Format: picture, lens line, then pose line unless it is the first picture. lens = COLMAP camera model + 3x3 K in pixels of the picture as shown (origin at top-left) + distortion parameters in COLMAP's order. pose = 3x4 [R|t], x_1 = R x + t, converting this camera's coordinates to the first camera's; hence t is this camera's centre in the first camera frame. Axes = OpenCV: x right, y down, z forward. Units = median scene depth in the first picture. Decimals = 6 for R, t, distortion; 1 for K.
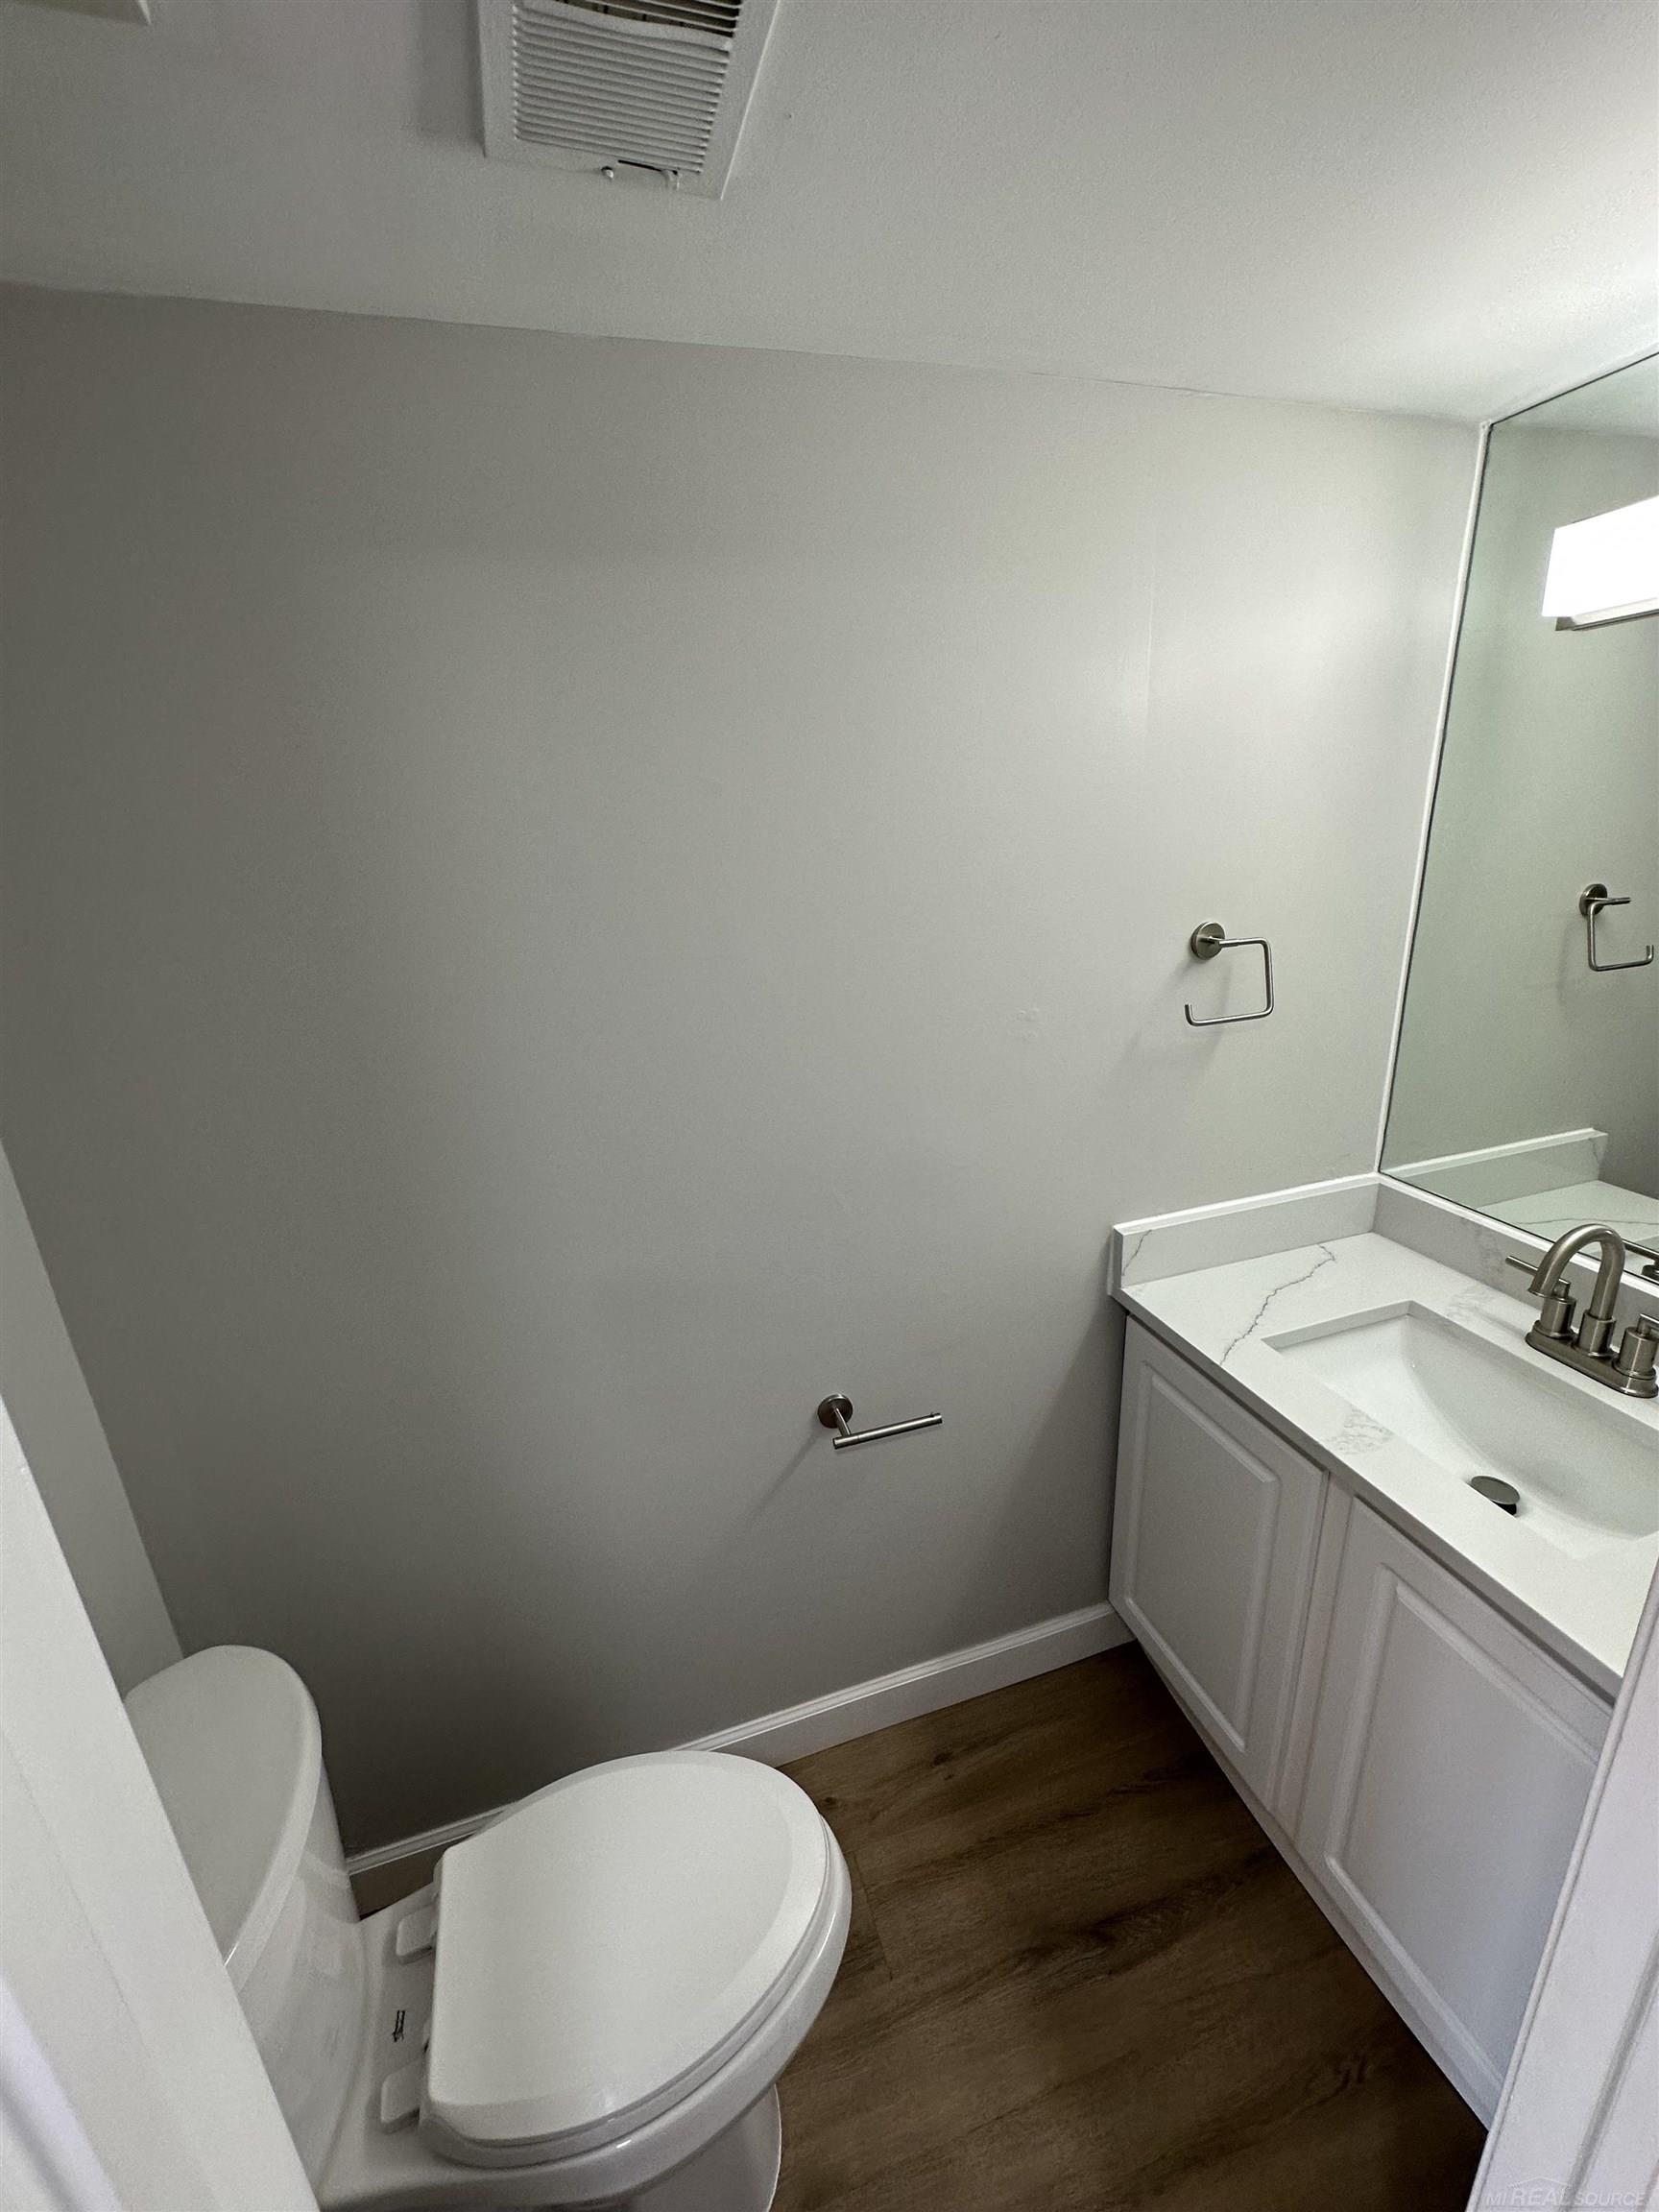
lens RADIAL K [[877.7, 0, 829.3], [0, 877.7, 1107.3], [0, 0, 1]] dist [-0.000975, 0.000076]
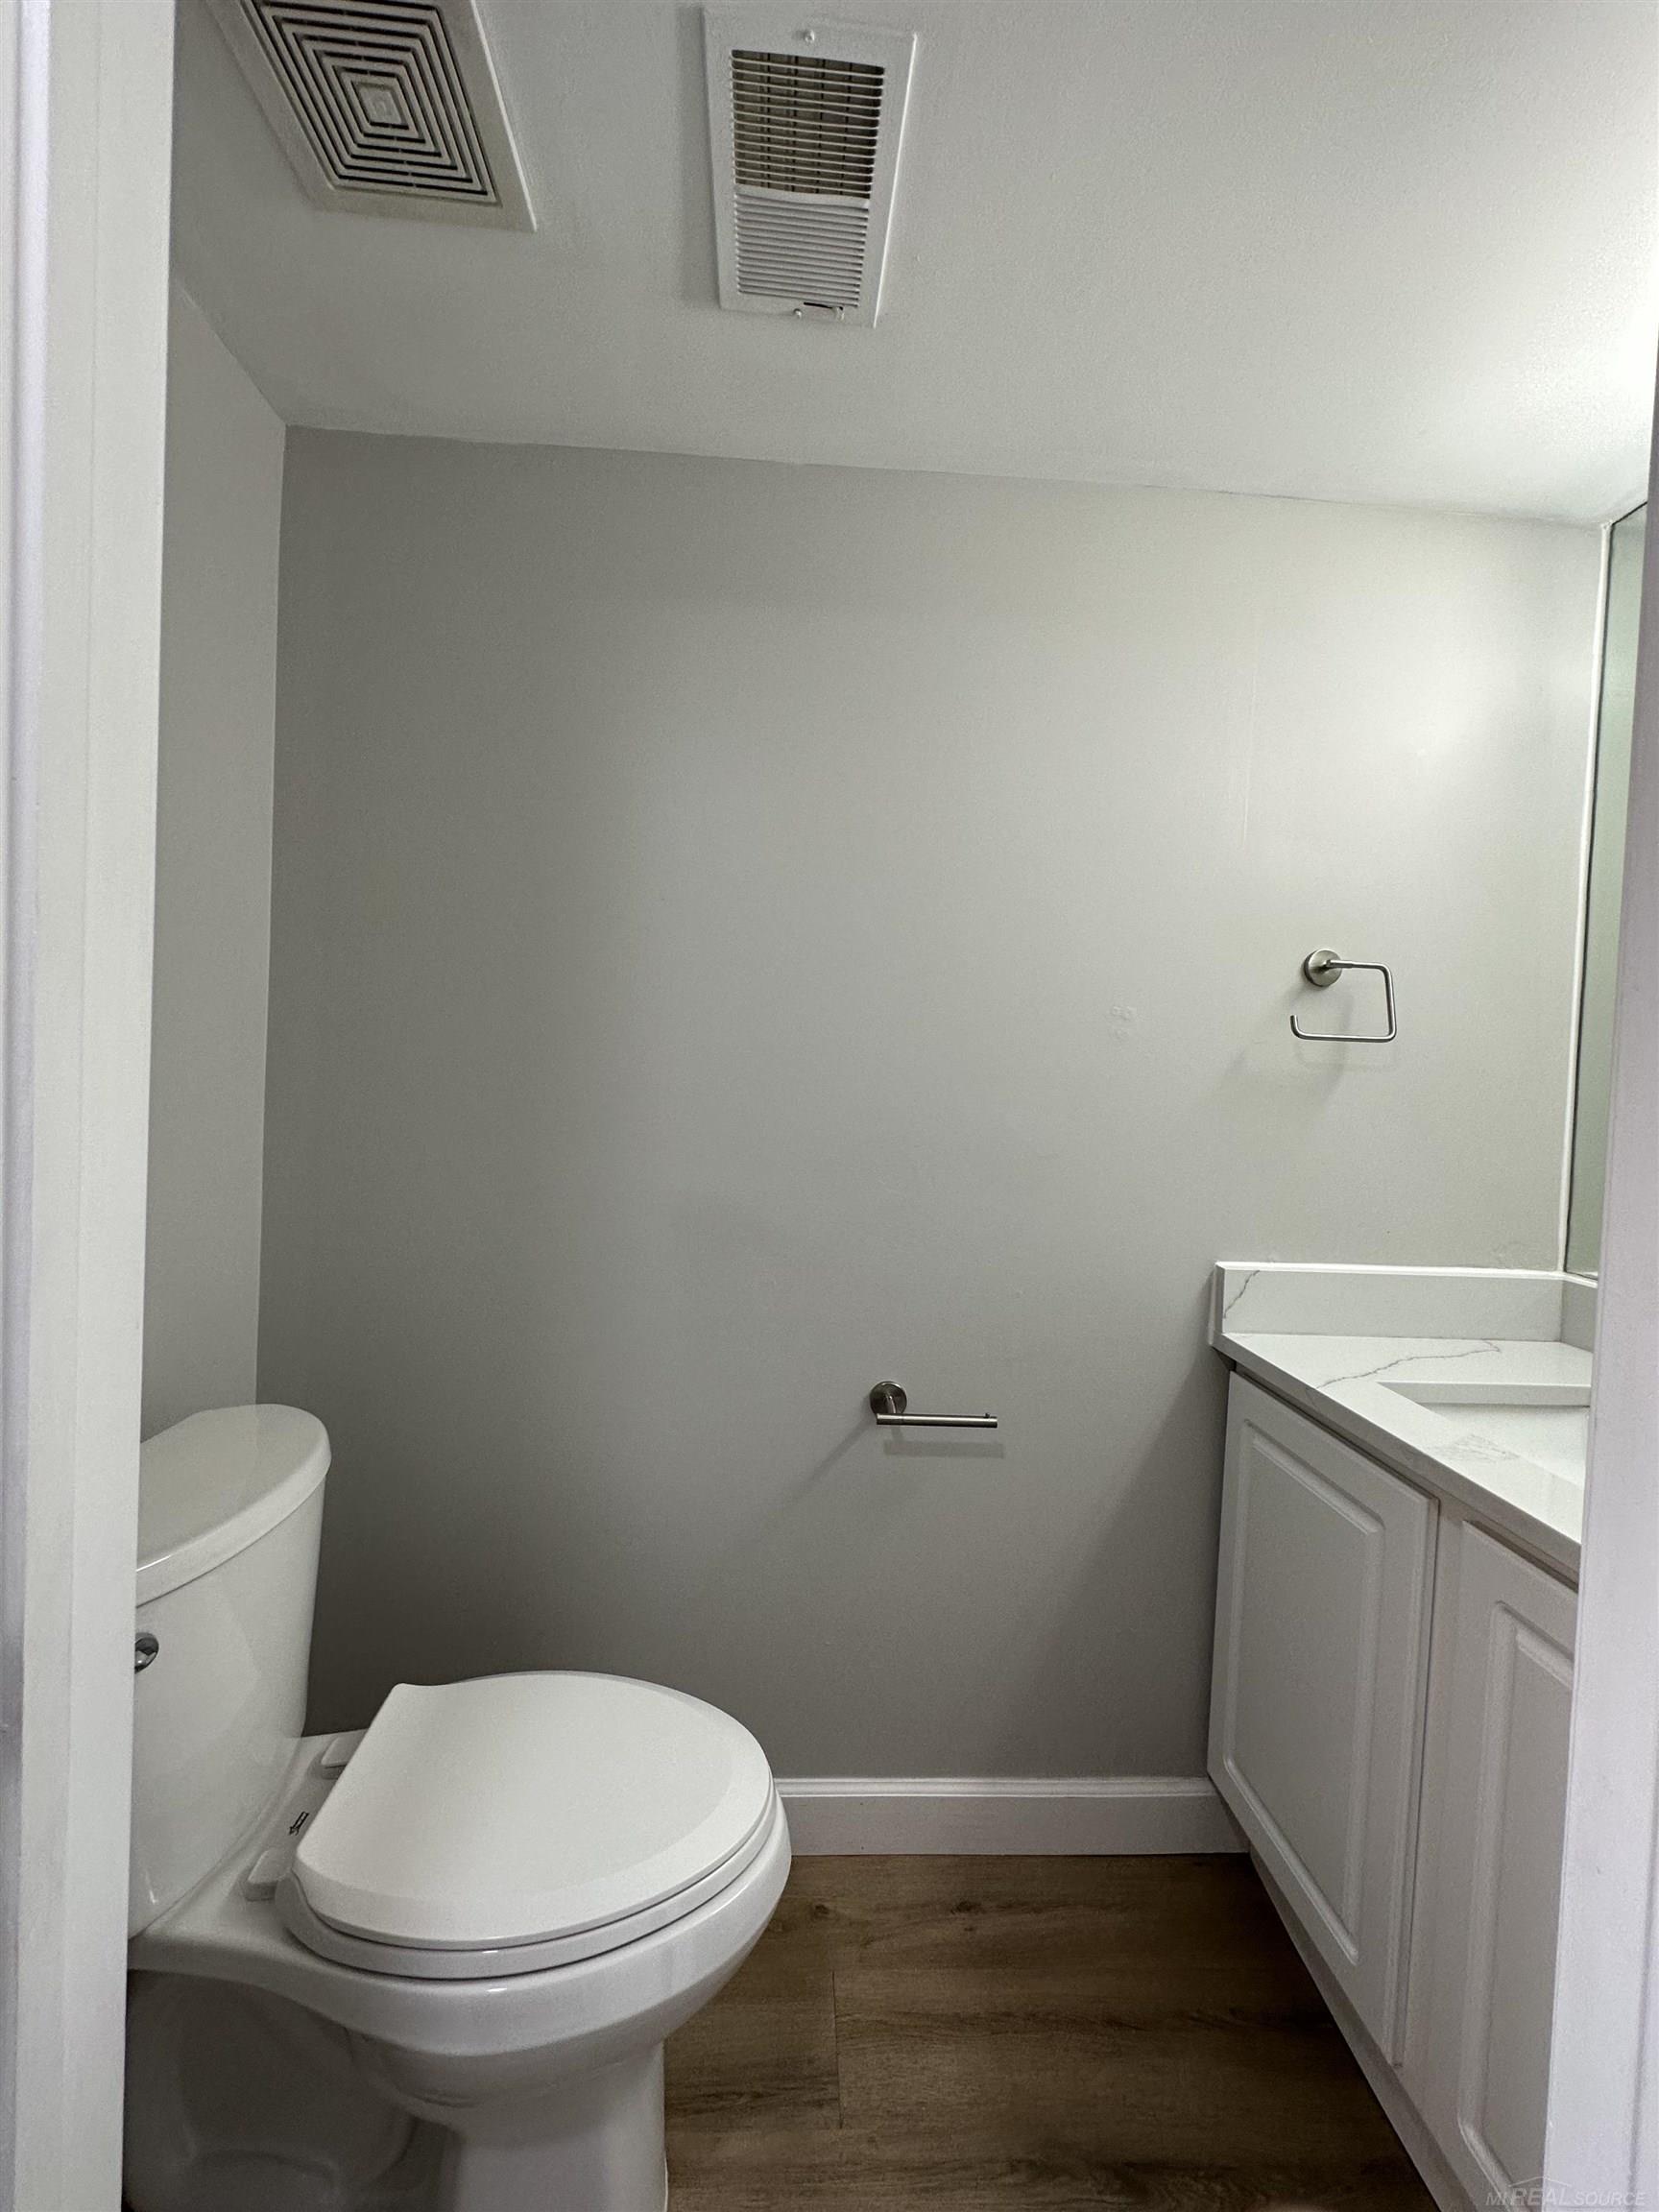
lens RADIAL K [[877.7, 0, 829.6], [0, 877.7, 1107.7], [0, 0, 1]] dist [-0.000975, 0.000076]
pose [[0.963549, 0.098412, -0.248774, 0.158668], [-0.163641, 0.952447, -0.257035, 0.311899], [0.211648, 0.288375, 0.933833, 0.001567]]
